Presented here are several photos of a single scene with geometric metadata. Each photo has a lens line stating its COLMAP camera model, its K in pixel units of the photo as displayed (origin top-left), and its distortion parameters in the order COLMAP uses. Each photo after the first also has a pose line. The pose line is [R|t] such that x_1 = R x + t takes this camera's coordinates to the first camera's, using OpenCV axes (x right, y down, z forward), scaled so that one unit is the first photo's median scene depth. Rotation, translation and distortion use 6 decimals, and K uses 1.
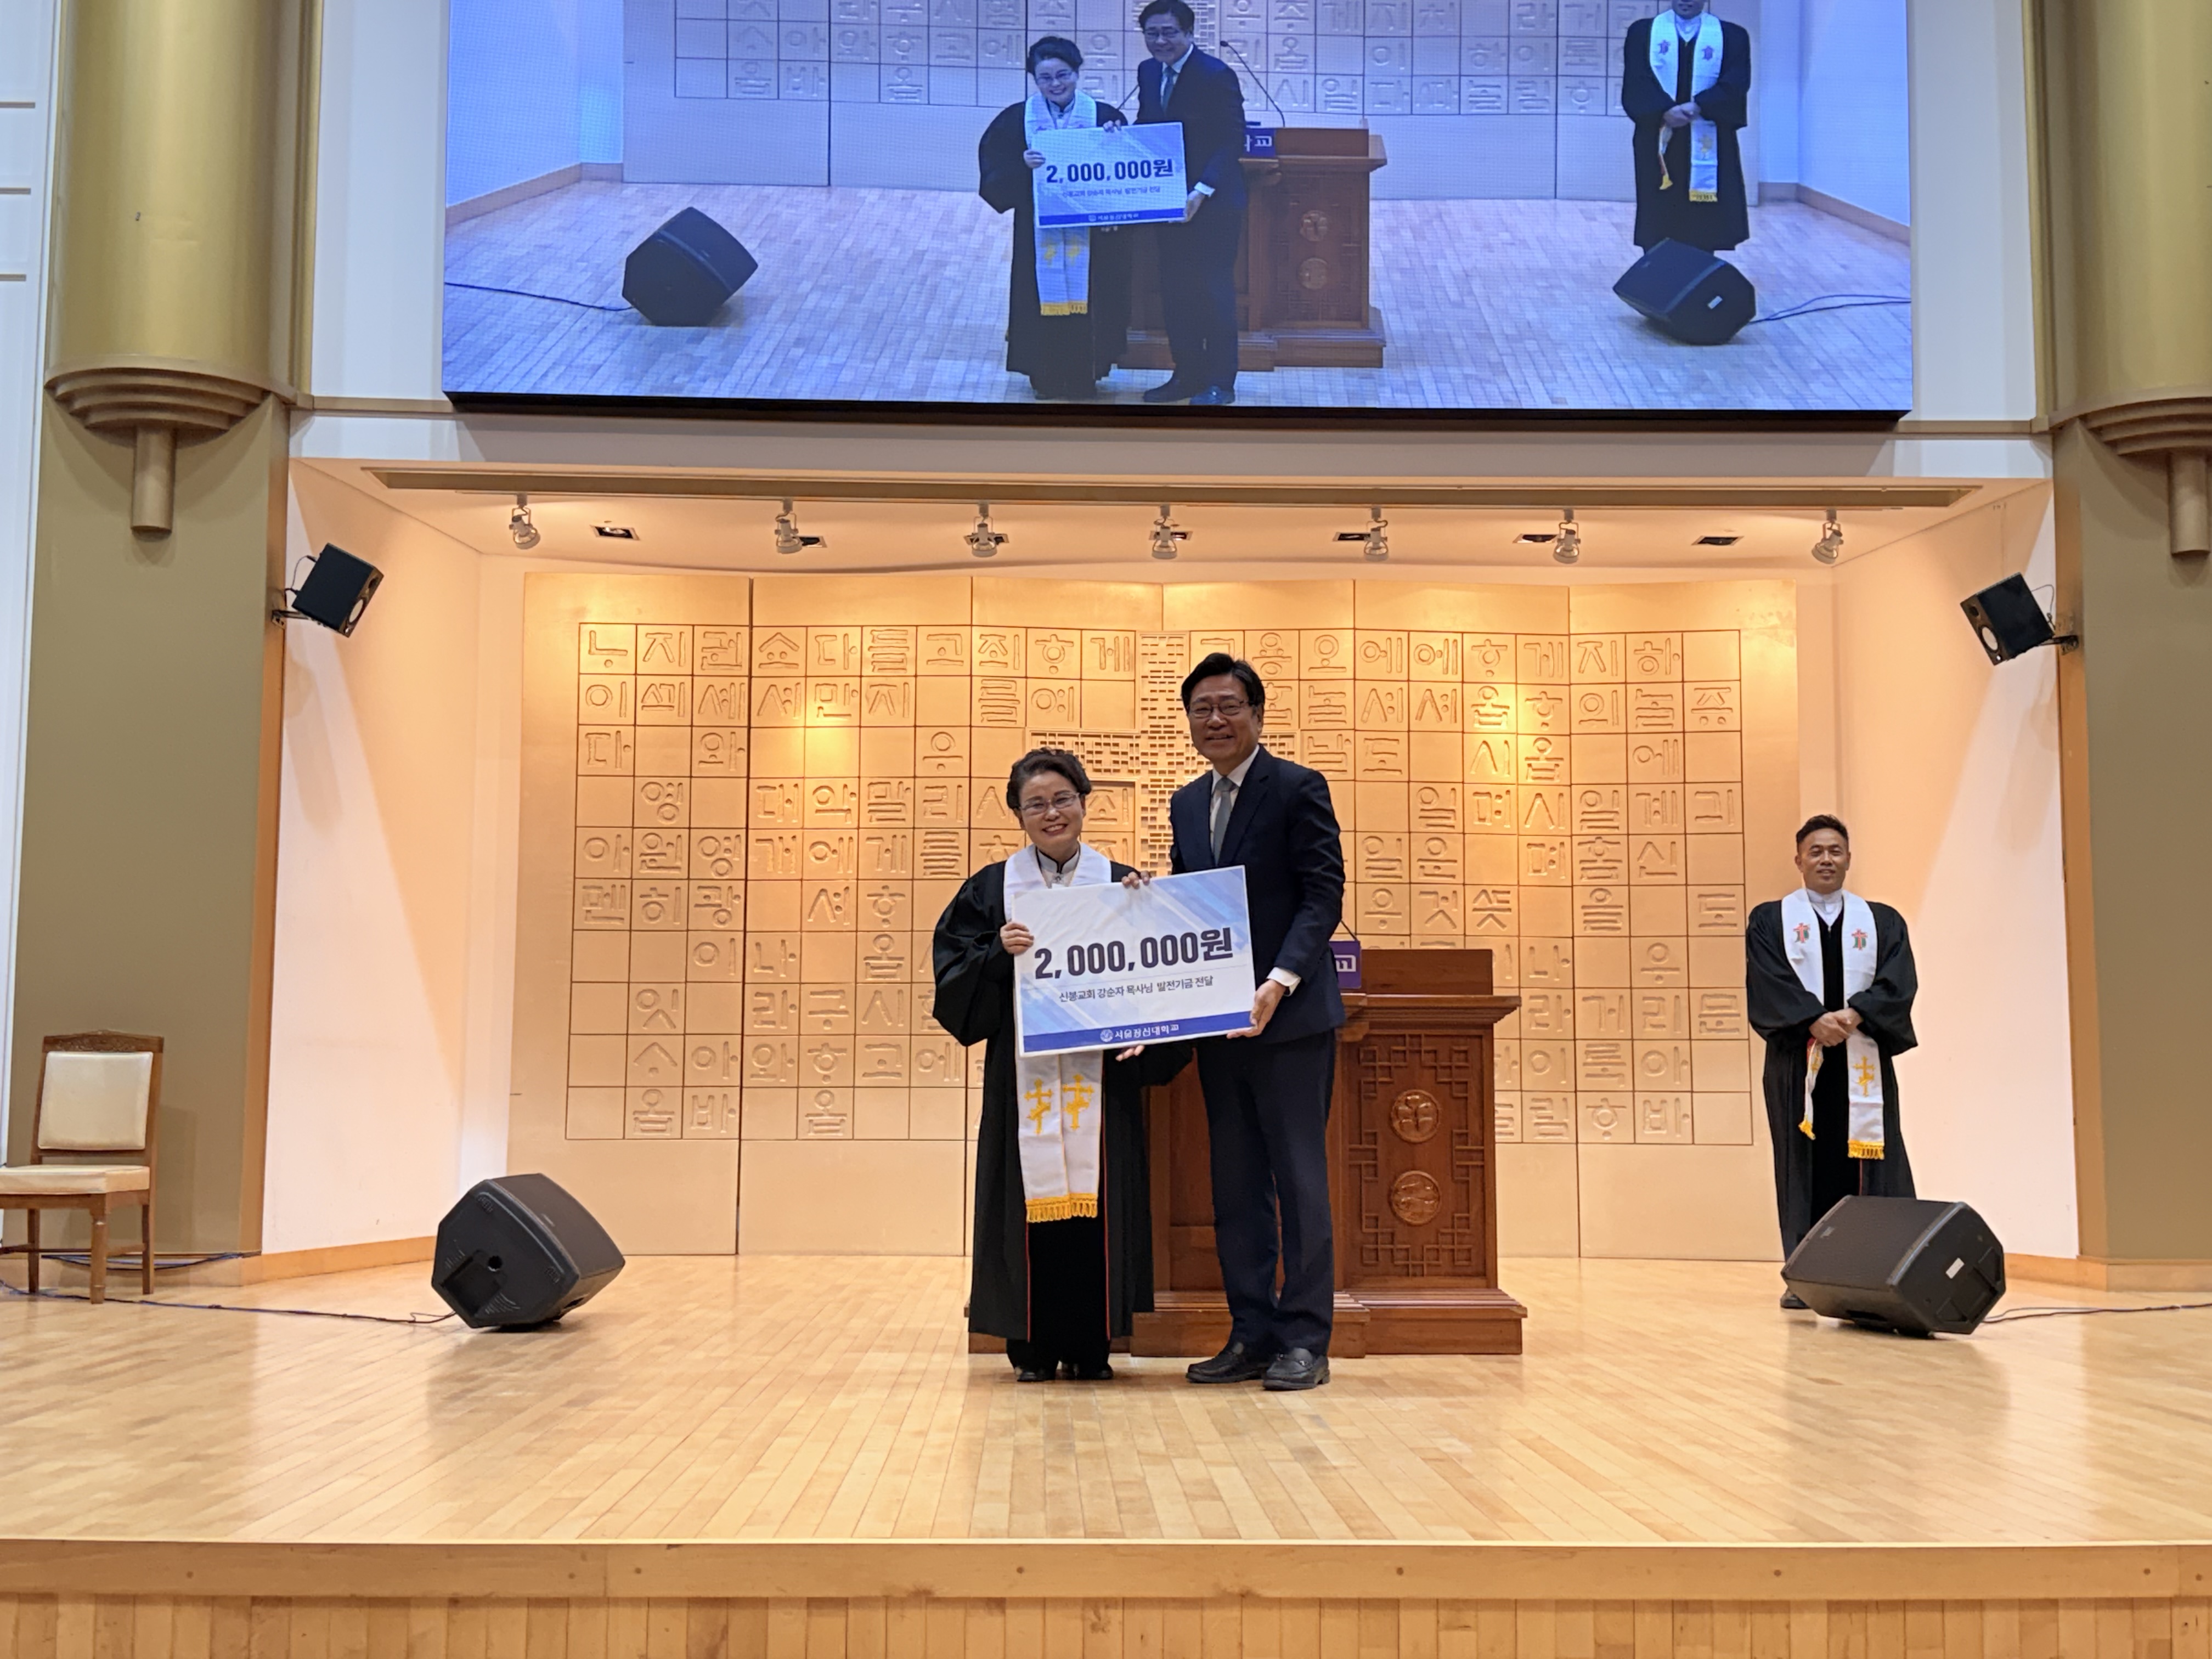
lens RADIAL K [[2556.3, 0, 1125.4], [0, 2556.3, 836.9], [0, 0, 1]] dist [0.121665, 0.000000]
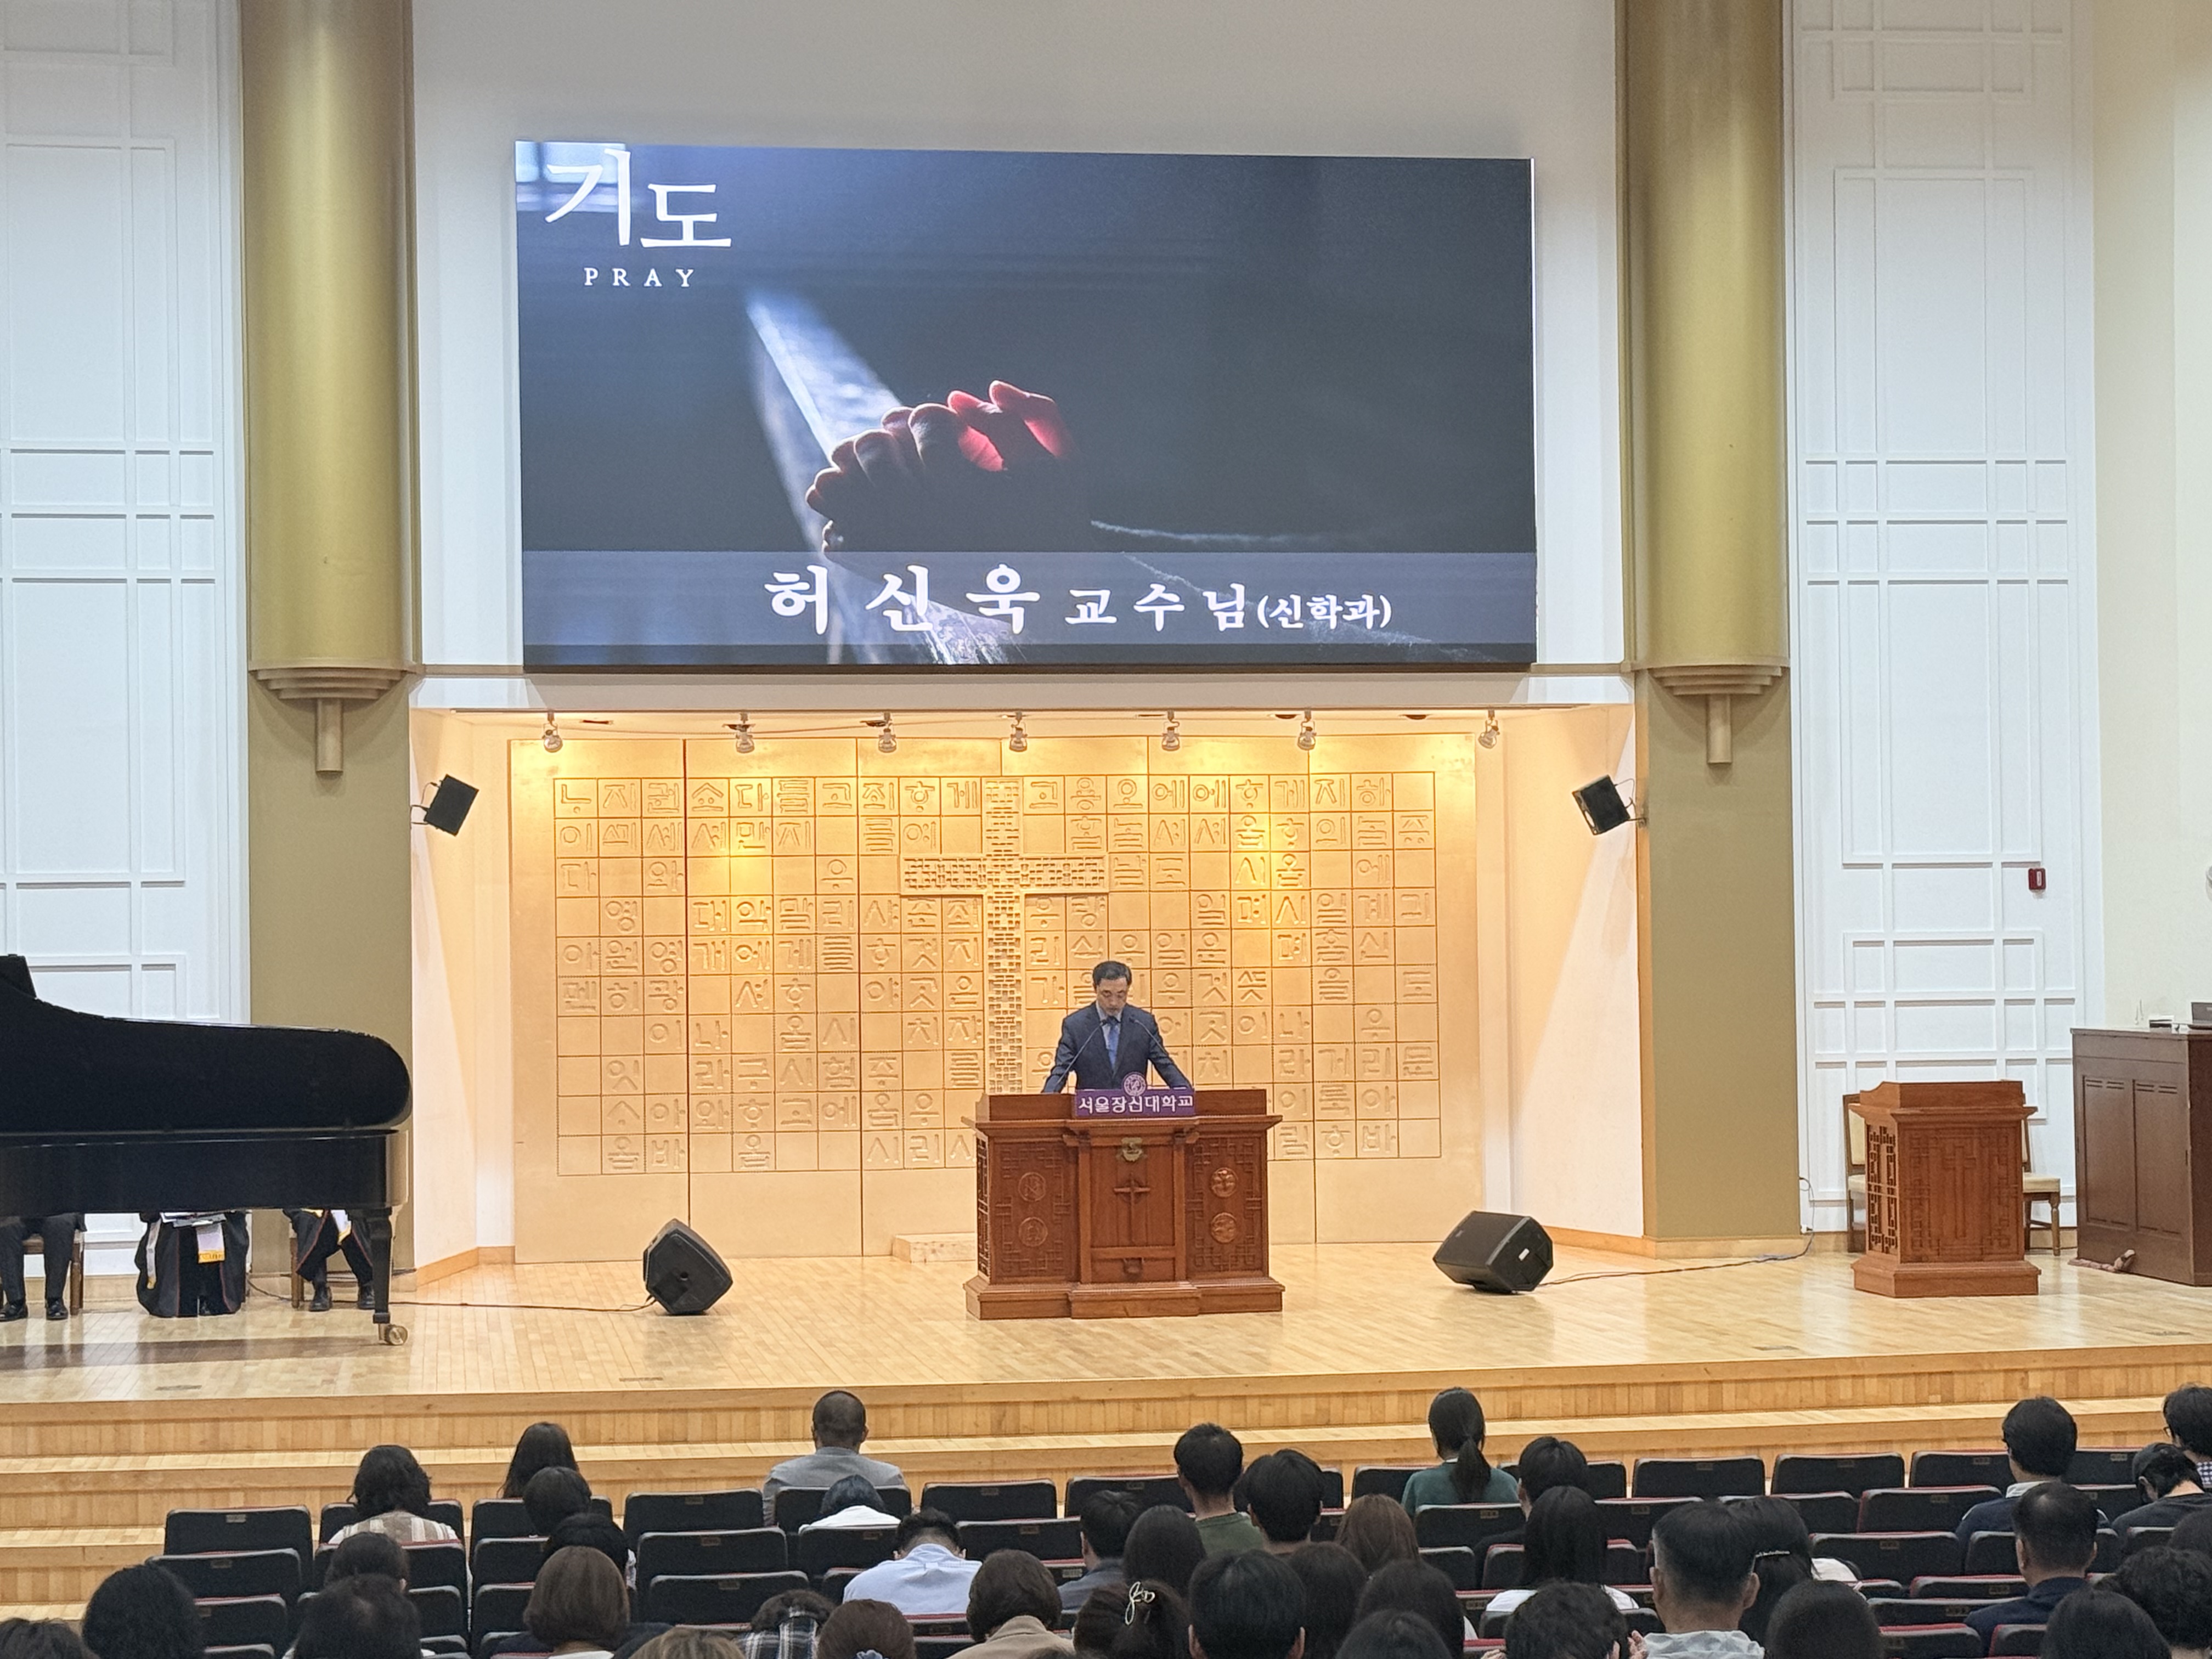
lens RADIAL K [[4181.2, 0, 1116.6], [0, 4181.2, 828.6], [0, 0, 1]] dist [0.145563, 0.000000]
pose [[0.992232, -0.013967, 0.123617, -0.193983], [0.004628, 0.997134, 0.075515, -0.217995], [-0.124318, -0.074356, 0.989453, -1.132991]]
